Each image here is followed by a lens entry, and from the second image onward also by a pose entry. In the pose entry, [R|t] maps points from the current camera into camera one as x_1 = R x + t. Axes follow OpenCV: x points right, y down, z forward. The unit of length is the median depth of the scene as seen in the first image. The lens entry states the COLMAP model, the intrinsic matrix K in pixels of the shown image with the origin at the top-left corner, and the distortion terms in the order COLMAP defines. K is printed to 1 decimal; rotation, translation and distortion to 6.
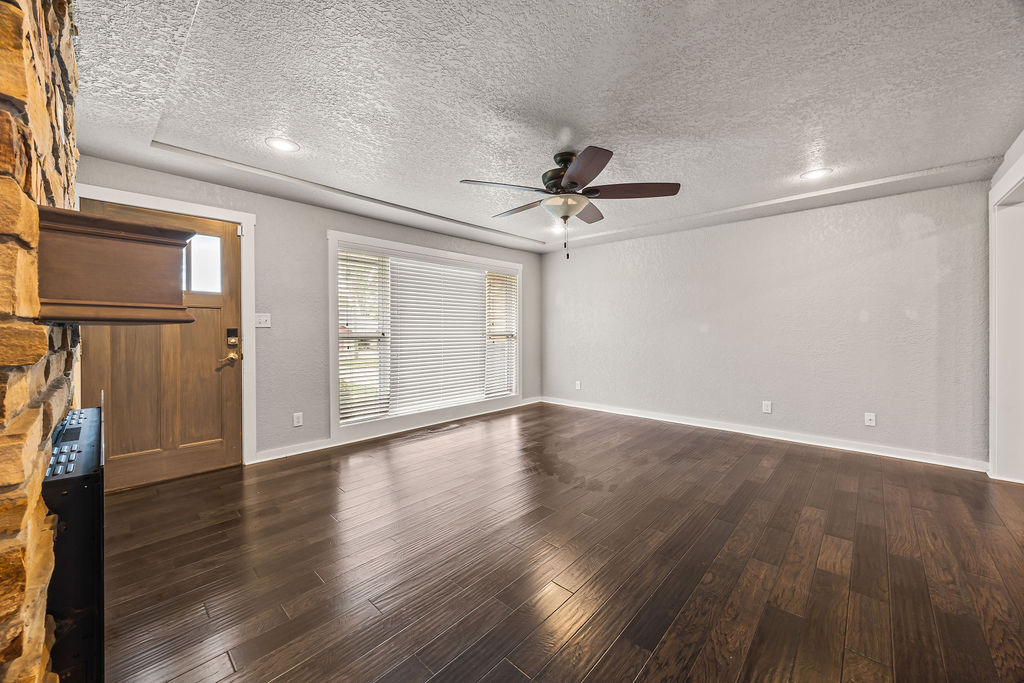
lens RADIAL K [[388.9, 0, 512.2], [0, 388.9, 336.1], [0, 0, 1]] dist [-0.005809, 0.000524]
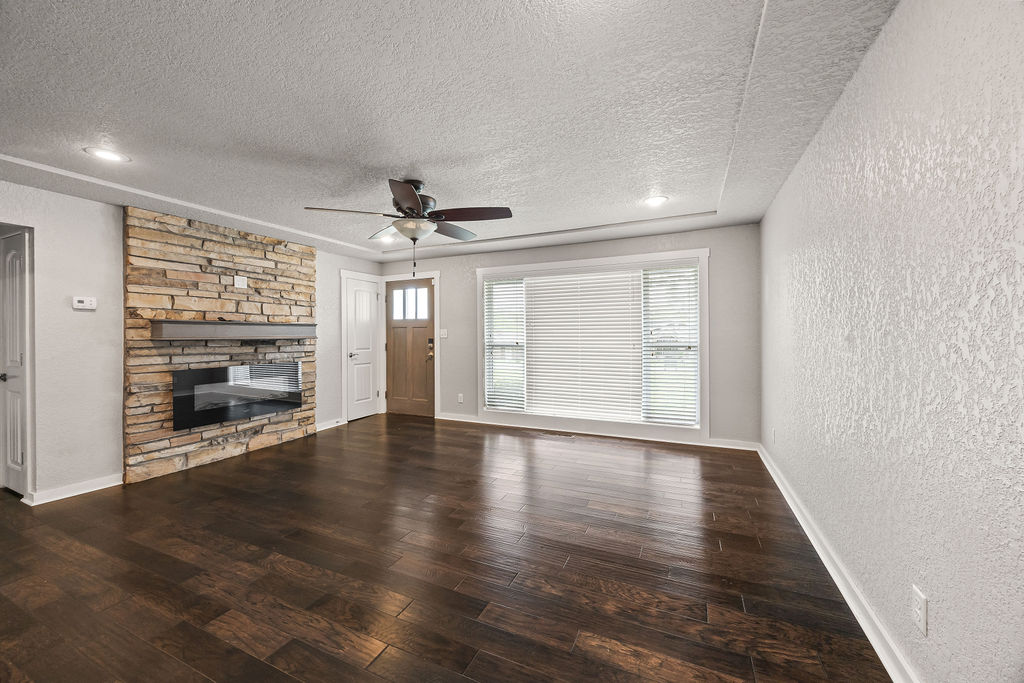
lens RADIAL K [[388.9, 0, 501.9], [0, 388.9, 338.7], [0, 0, 1]] dist [-0.005809, 0.000524]
pose [[0.307682, 0.006538, -0.951467, 0.902458], [-0.011389, 0.999930, 0.003188, -0.023989], [0.951421, 0.009855, 0.307735, 0.645293]]
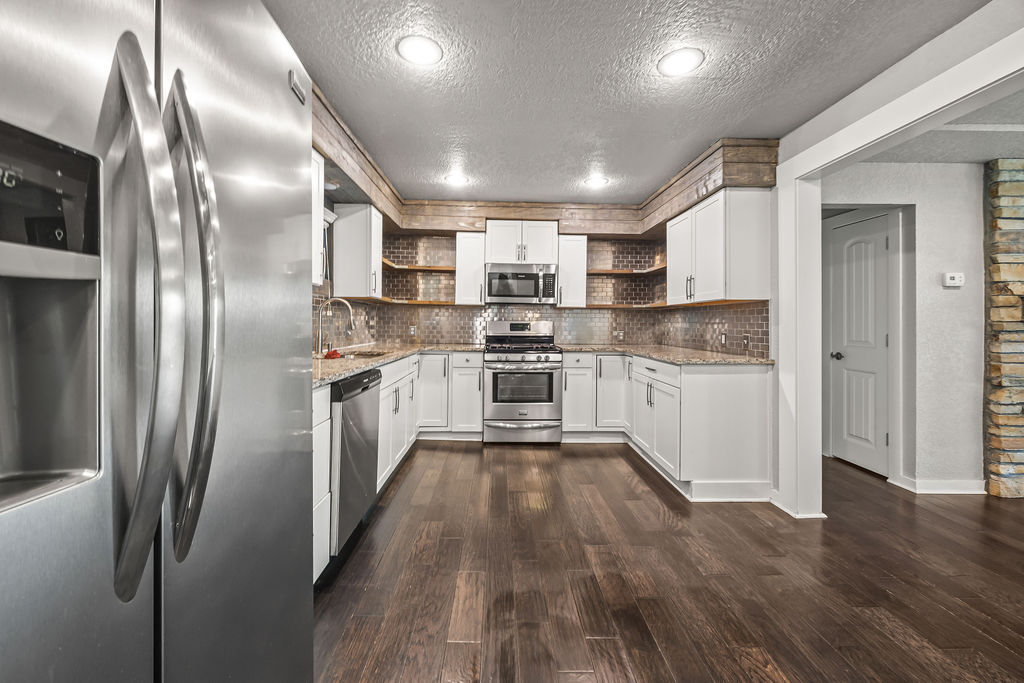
lens RADIAL K [[388.9, 0, 511.0], [0, 388.9, 319.5], [0, 0, 1]] dist [-0.005809, 0.000524]
pose [[-0.707787, -0.003878, -0.706416, 0.955997], [-0.008432, 0.999960, 0.002959, -0.006933], [0.706376, 0.008051, -0.707791, -0.012683]]
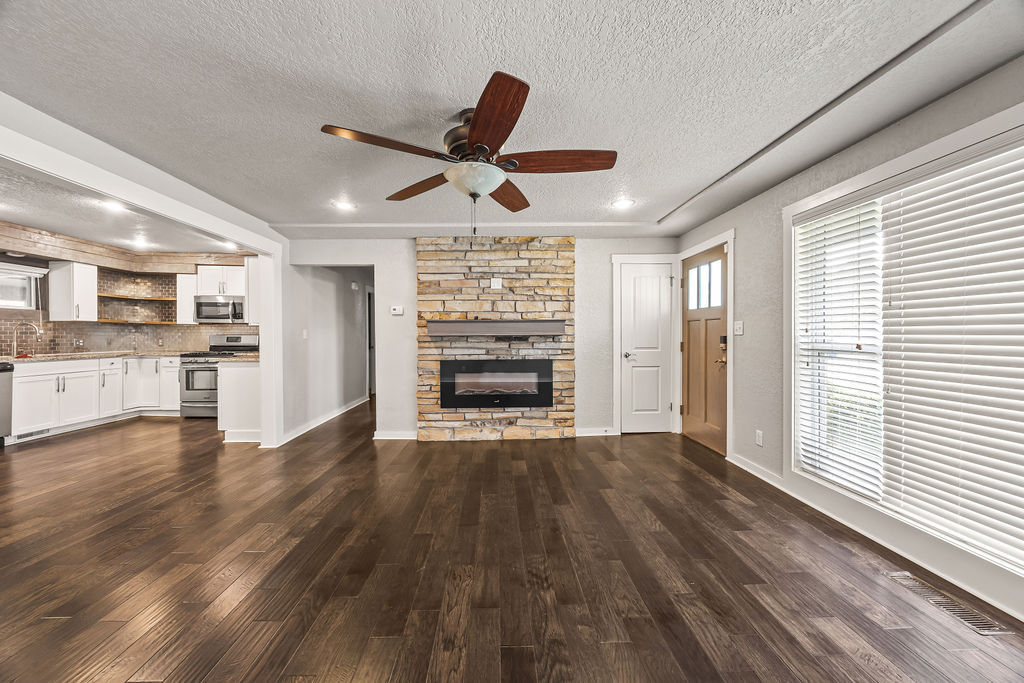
lens RADIAL K [[388.9, 0, 512.0], [0, 388.9, 336.4], [0, 0, 1]] dist [-0.005809, 0.000524]
pose [[-0.705098, 0.010273, -0.709036, 0.460547], [-0.005061, 0.999797, 0.019518, -0.031472], [0.709092, 0.017351, -0.704902, 1.157793]]
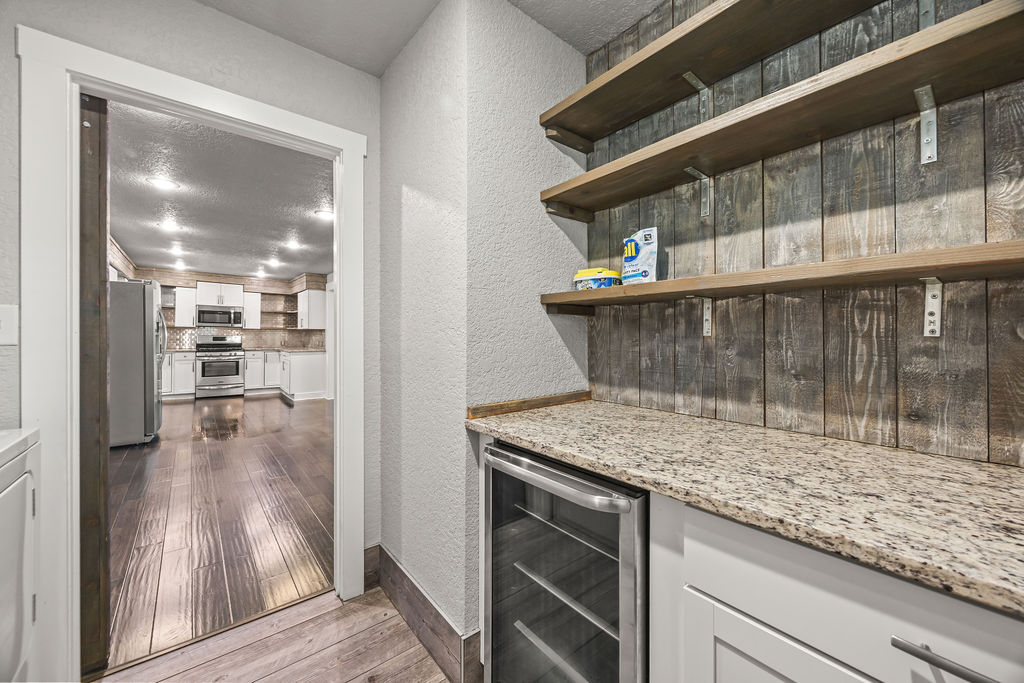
lens RADIAL K [[388.9, 0, 511.7], [0, 388.9, 335.0], [0, 0, 1]] dist [-0.005809, 0.000524]
pose [[-0.130656, 0.004346, -0.991418, 2.007303], [-0.013843, 0.999885, 0.006207, -0.037818], [0.991331, 0.014535, -0.130580, 1.042230]]
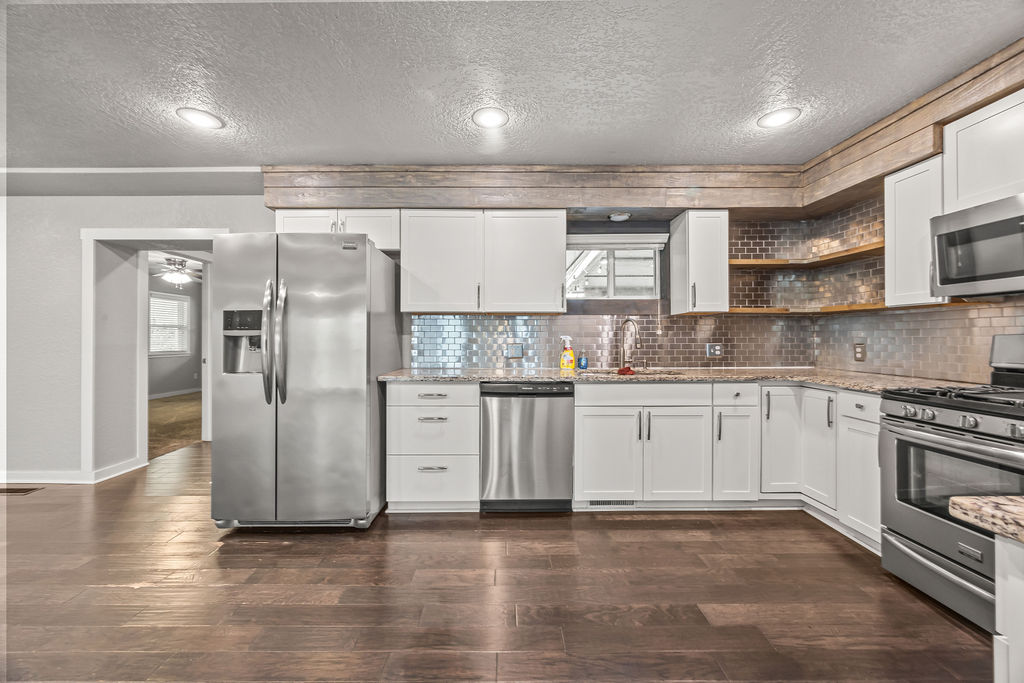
lens RADIAL K [[388.9, 0, 502.7], [0, 388.9, 339.4], [0, 0, 1]] dist [-0.005809, 0.000524]
pose [[-0.689228, 0.012147, 0.724443, 0.282685], [0.020499, 0.999786, 0.002739, -0.007861], [-0.724255, 0.016738, -0.689330, -0.039104]]
